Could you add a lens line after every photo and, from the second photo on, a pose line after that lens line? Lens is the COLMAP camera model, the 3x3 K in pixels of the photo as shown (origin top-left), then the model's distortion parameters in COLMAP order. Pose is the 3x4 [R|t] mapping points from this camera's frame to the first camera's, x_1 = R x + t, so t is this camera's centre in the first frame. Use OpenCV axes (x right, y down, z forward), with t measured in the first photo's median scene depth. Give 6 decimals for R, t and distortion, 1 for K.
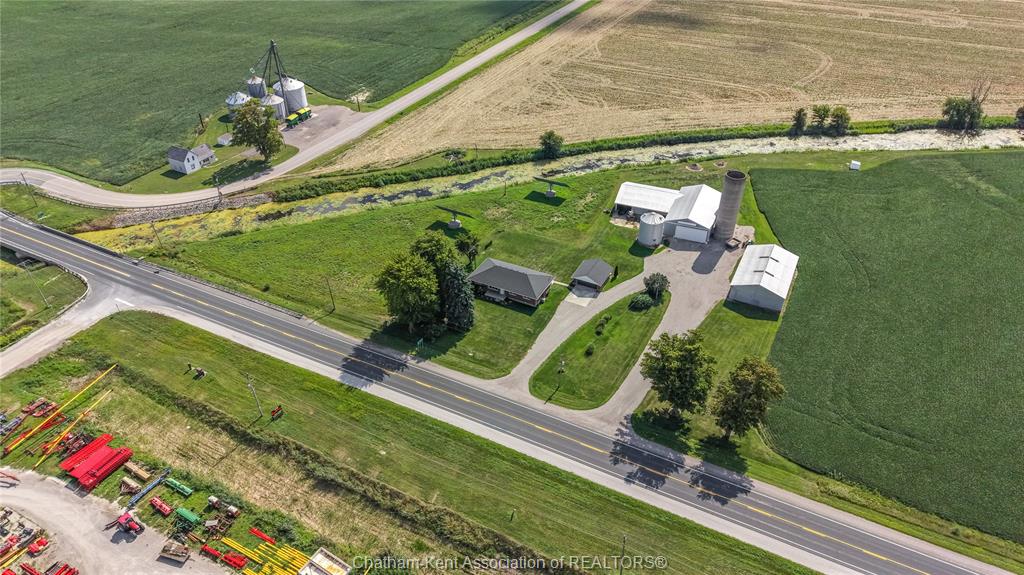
lens RADIAL K [[688.2, 0, 506.8], [0, 688.2, 285.2], [0, 0, 1]] dist [0.019753, -0.030501]
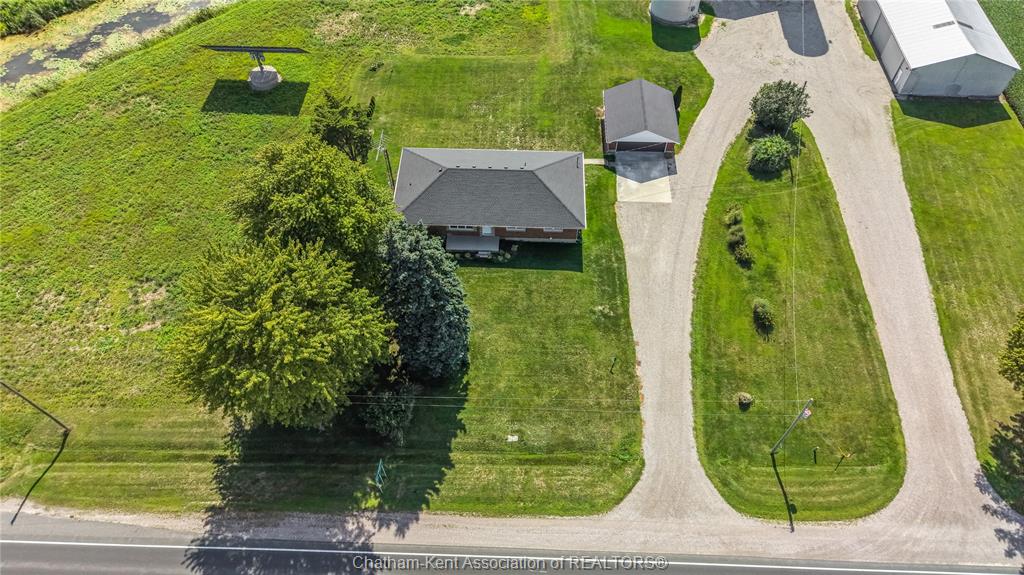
lens RADIAL K [[688.2, 0, 508.9], [0, 688.2, 293.3], [0, 0, 1]] dist [0.019753, -0.030501]
pose [[0.902538, -0.343441, 0.259756, -0.112988], [0.243596, 0.904640, 0.349695, -0.094702], [-0.355085, -0.252338, 0.900134, 0.612246]]
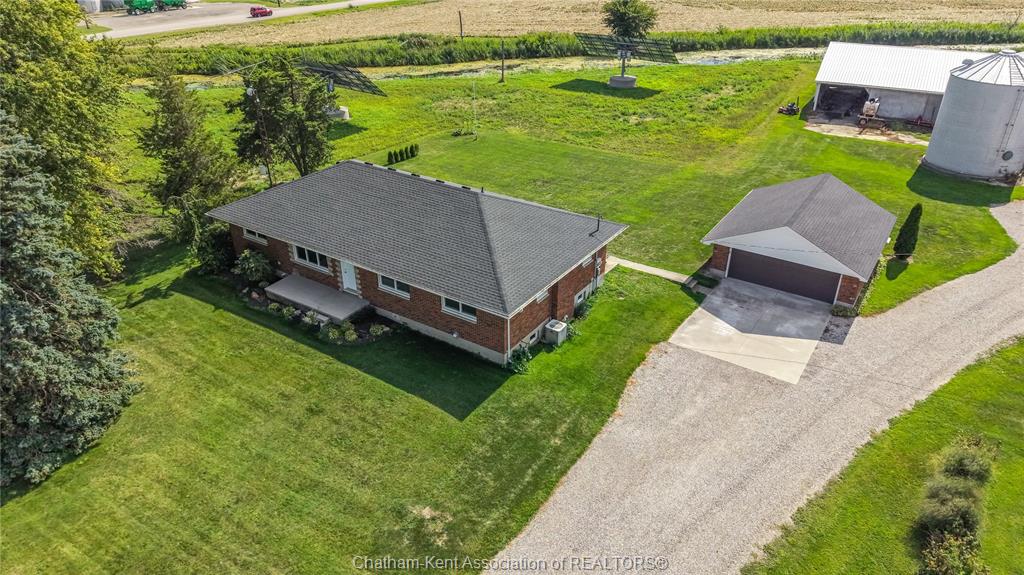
lens RADIAL K [[688.2, 0, 510.0], [0, 688.2, 284.6], [0, 0, 1]] dist [0.019753, -0.030501]
pose [[0.993754, 0.054514, -0.097372, 0.057511], [-0.065610, 0.991236, -0.114657, 0.030621], [0.090268, 0.120329, 0.988621, 0.803235]]
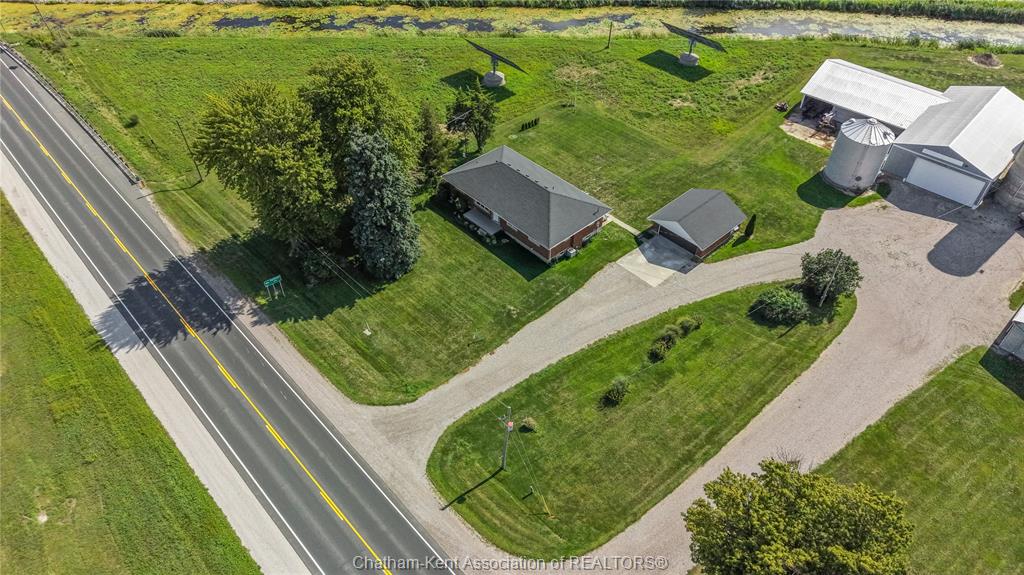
lens RADIAL K [[688.2, 0, 508.3], [0, 688.2, 288.5], [0, 0, 1]] dist [0.019753, -0.030501]
pose [[0.941638, 0.241568, -0.234440, 0.128914], [-0.204176, 0.963566, 0.172778, -0.027557], [0.267636, -0.114827, 0.956653, 0.518236]]
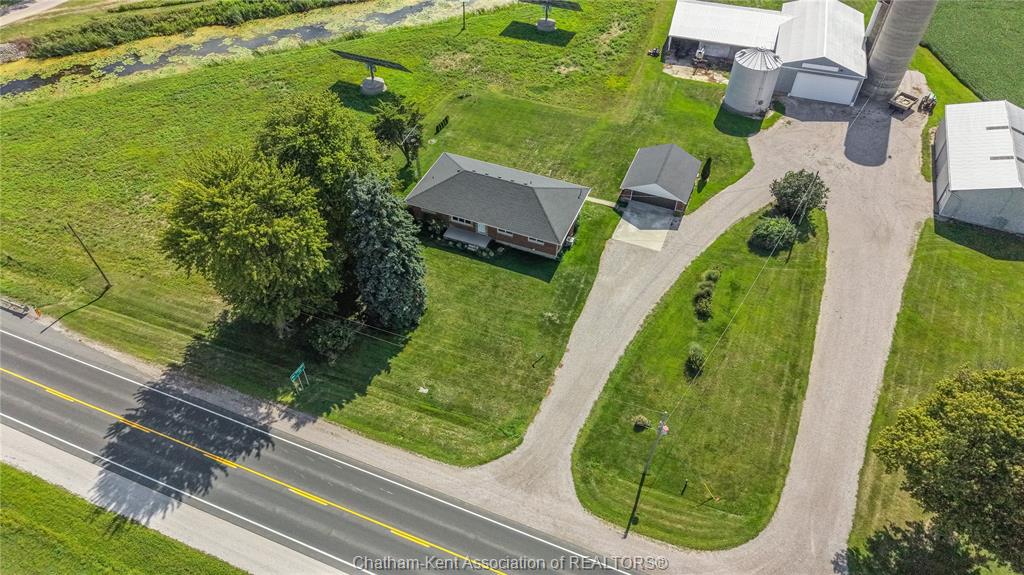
lens RADIAL K [[688.2, 0, 508.2], [0, 688.2, 290.6], [0, 0, 1]] dist [0.019753, -0.030501]
pose [[0.995712, -0.058231, 0.071877, -0.024424], [0.044197, 0.982053, 0.183354, -0.032846], [-0.081264, -0.179391, 0.980416, 0.529581]]
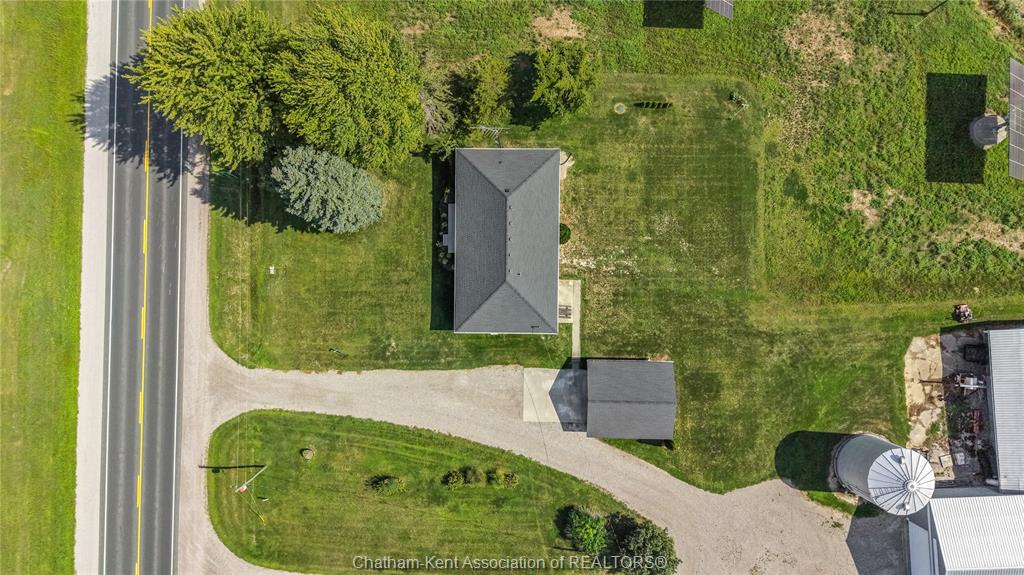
lens RADIAL K [[688.2, 0, 519.4], [0, 688.2, 309.8], [0, 0, 1]] dist [0.019753, -0.030501]
pose [[0.451104, 0.892376, -0.013032, 0.053694], [-0.499145, 0.264373, 0.825204, -0.350677], [0.739838, -0.365747, 0.564685, 0.757757]]
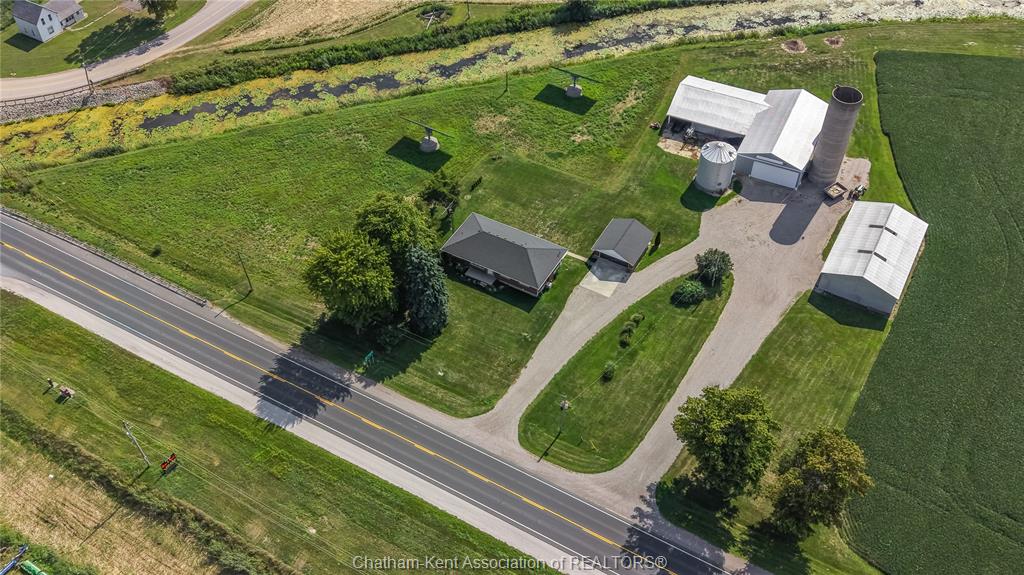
lens RADIAL K [[964.6, 0, 504.9], [0, 964.6, 288.8], [0, 0, 1]] dist [0.009054, 0.000000]
pose [[0.999190, 0.028420, -0.028484, 0.036170], [-0.021967, 0.978385, 0.205623, -0.172518], [0.033712, -0.204831, 0.978217, 0.041905]]
